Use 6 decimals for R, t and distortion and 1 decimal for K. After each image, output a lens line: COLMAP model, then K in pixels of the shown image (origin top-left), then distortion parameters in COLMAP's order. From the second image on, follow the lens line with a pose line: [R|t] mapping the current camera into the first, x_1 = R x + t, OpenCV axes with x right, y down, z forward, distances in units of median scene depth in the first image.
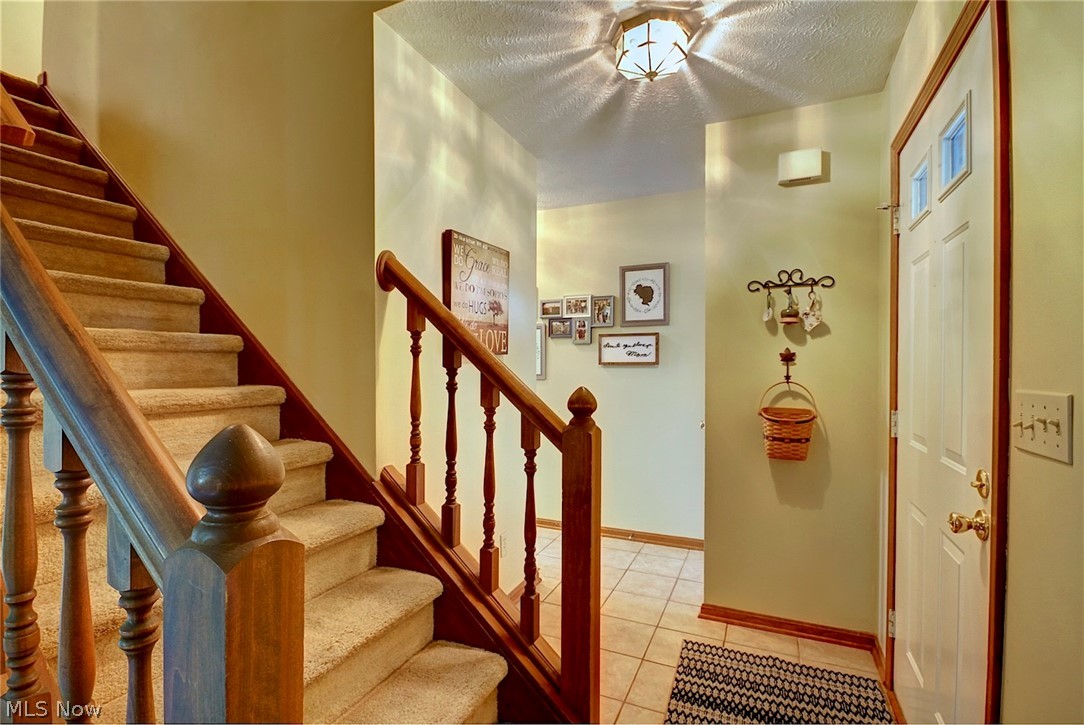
lens RADIAL K [[504.3, 0, 542.2], [0, 504.3, 373.3], [0, 0, 1]] dist [0.001312, 0.000285]
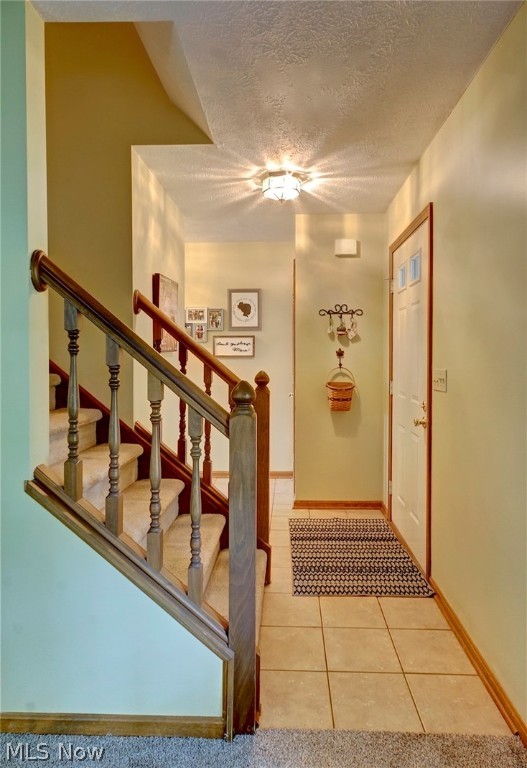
lens RADIAL K [[456.6, 0, 287.1], [0, 456.6, 368.7], [0, 0, 1]] dist [0.000941, 0.000993]
pose [[0.916878, -0.012287, 0.398978, -0.331986], [0.007109, 0.999870, 0.014455, -0.003177], [-0.399104, -0.010417, 0.916846, -0.407789]]
